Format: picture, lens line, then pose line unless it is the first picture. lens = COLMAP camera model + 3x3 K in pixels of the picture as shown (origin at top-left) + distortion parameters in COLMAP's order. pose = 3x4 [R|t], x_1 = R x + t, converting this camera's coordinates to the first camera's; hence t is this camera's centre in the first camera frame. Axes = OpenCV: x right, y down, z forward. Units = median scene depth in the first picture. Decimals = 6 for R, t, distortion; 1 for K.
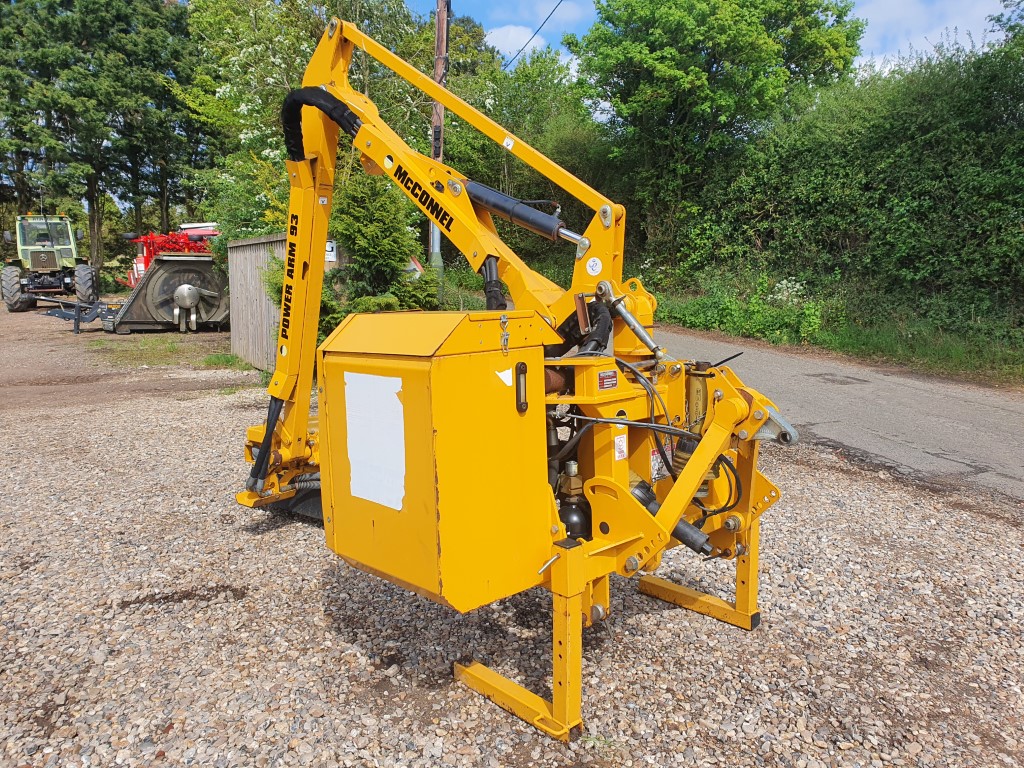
lens RADIAL K [[784.5, 0, 512.0], [0, 784.5, 384.0], [0, 0, 1]] dist [0.029580, -0.002819]
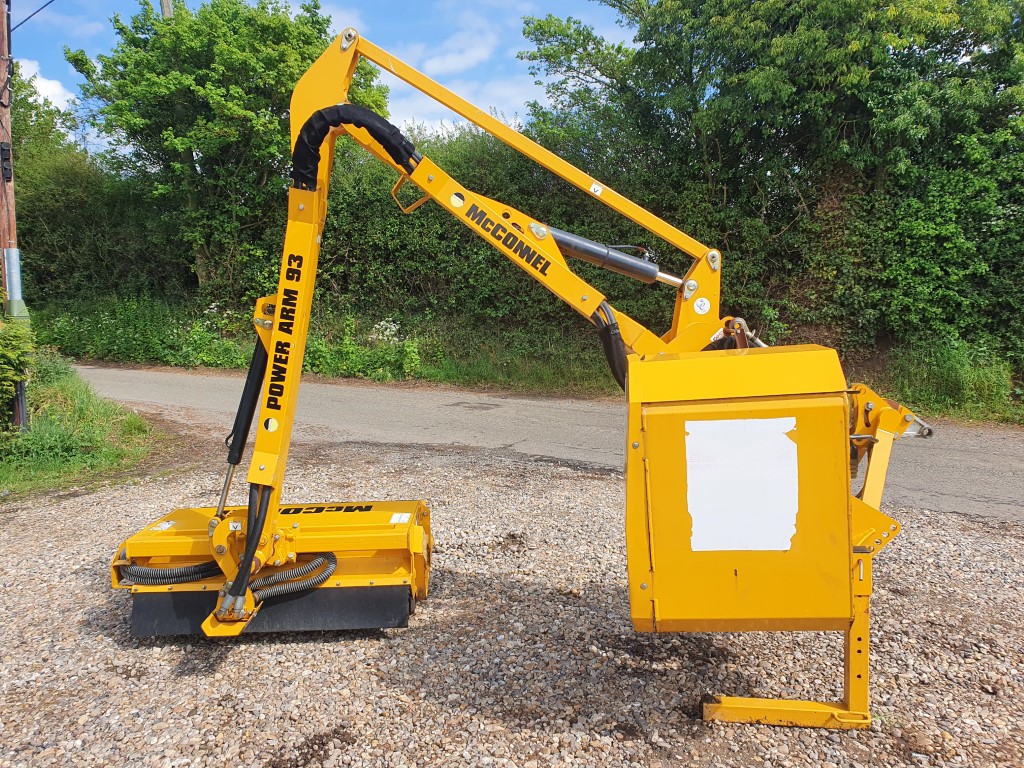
lens RADIAL K [[784.5, 0, 512.0], [0, 784.5, 384.0], [0, 0, 1]] dist [0.029580, -0.002819]
pose [[0.787051, -0.084750, 0.611039, -0.201452], [0.117376, 0.992996, -0.013460, -0.015324], [-0.605619, 0.082315, 0.791486, 0.077449]]
